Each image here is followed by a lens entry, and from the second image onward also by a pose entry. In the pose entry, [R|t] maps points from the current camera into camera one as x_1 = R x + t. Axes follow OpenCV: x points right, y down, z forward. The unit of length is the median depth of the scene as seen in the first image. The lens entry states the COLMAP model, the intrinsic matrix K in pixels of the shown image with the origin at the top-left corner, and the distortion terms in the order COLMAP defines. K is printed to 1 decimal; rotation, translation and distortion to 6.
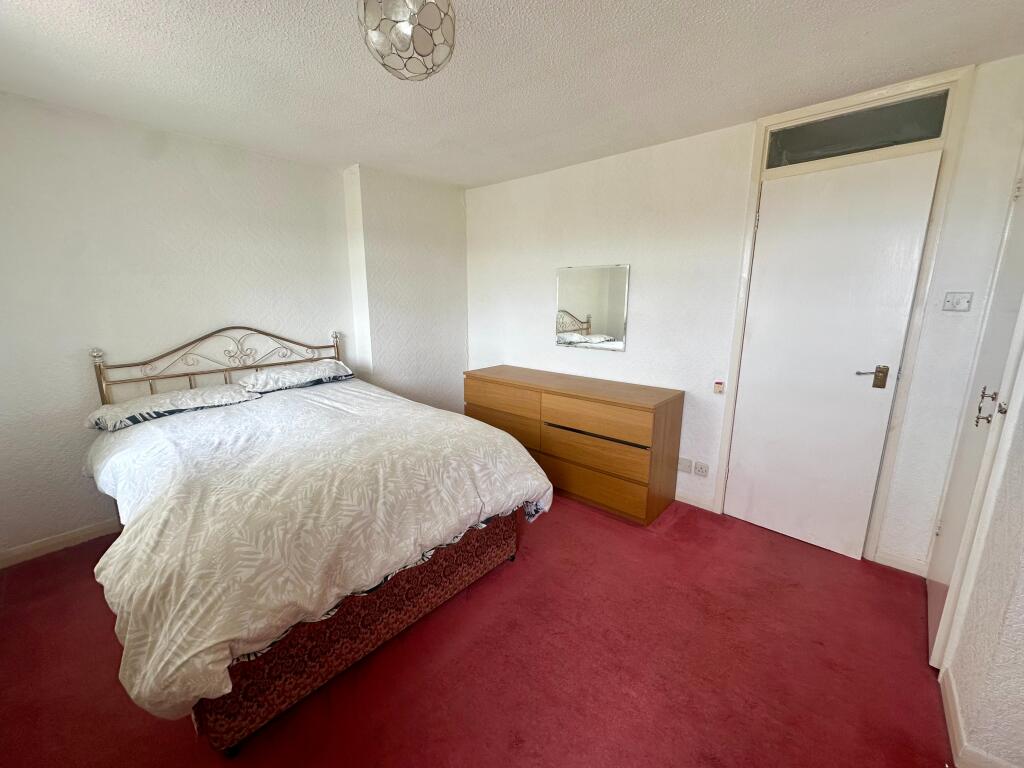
lens RADIAL K [[410.8, 0, 511.6], [0, 410.8, 381.2], [0, 0, 1]] dist [-0.005847, 0.001083]
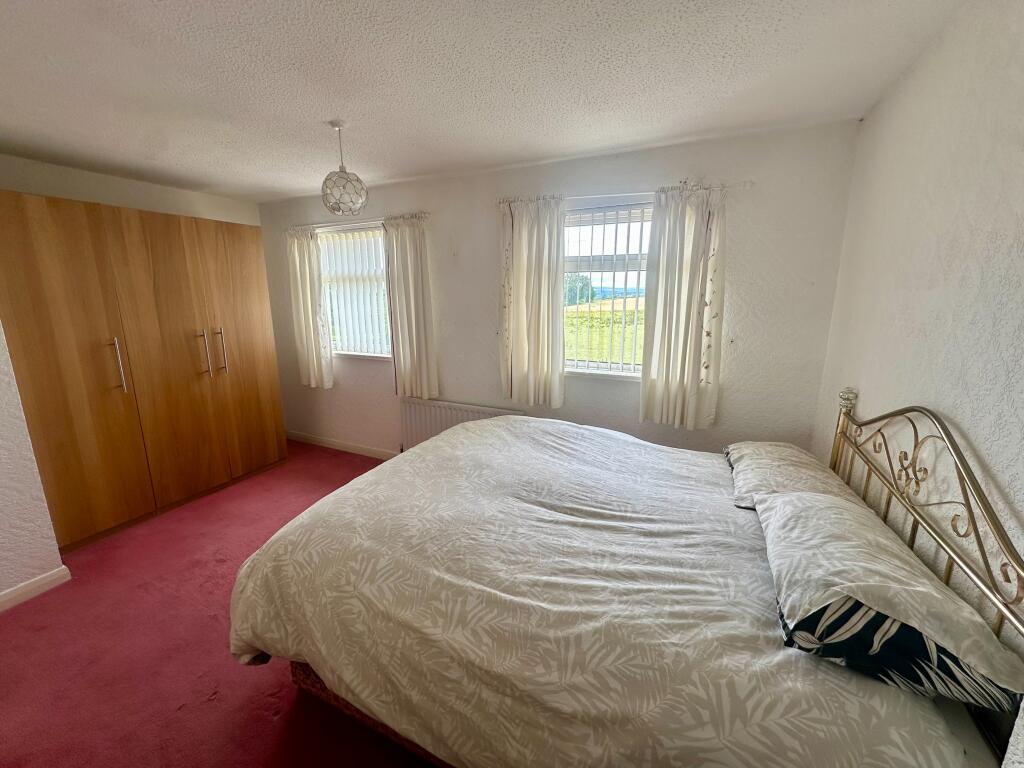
lens RADIAL K [[410.8, 0, 509.0], [0, 410.8, 381.5], [0, 0, 1]] dist [-0.005847, 0.001083]
pose [[-0.961575, 0.062671, -0.267292, -0.237065], [-0.050642, 0.916399, 0.397049, -0.464276], [0.269830, 0.395328, -0.878013, 1.899060]]
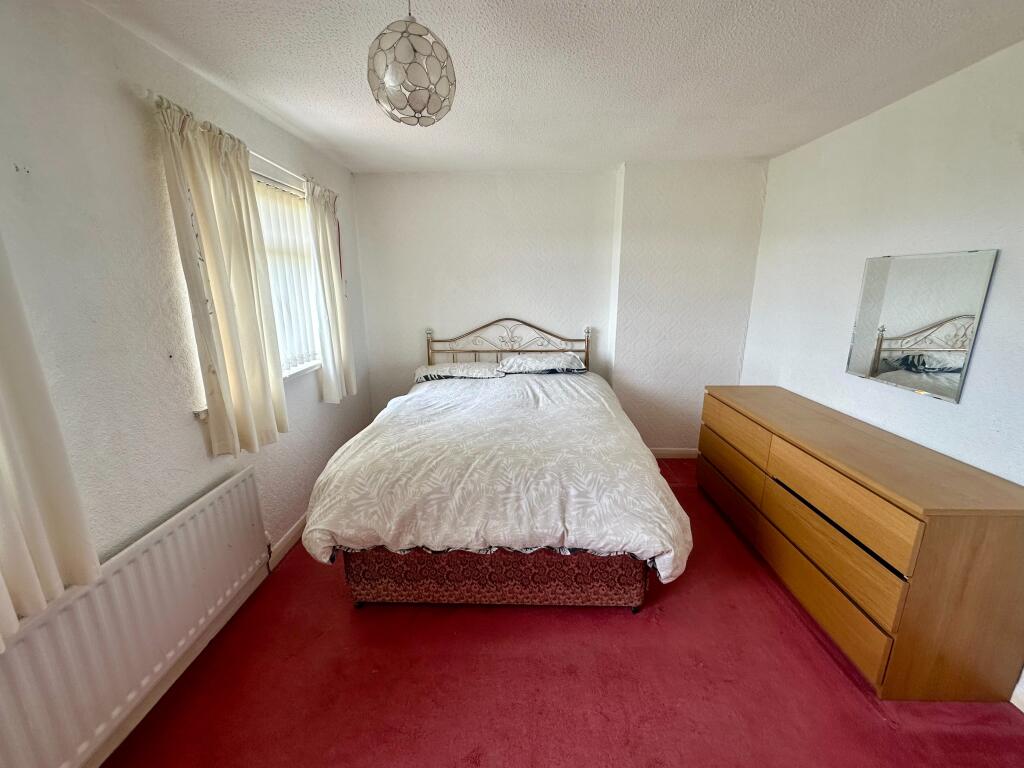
lens RADIAL K [[410.8, 0, 512.9], [0, 410.8, 383.4], [0, 0, 1]] dist [-0.005847, 0.001083]
pose [[0.650762, 0.180220, -0.737583, 0.476841], [-0.150205, 0.982781, 0.107607, -0.113643], [0.744276, 0.040762, 0.666627, 0.263859]]
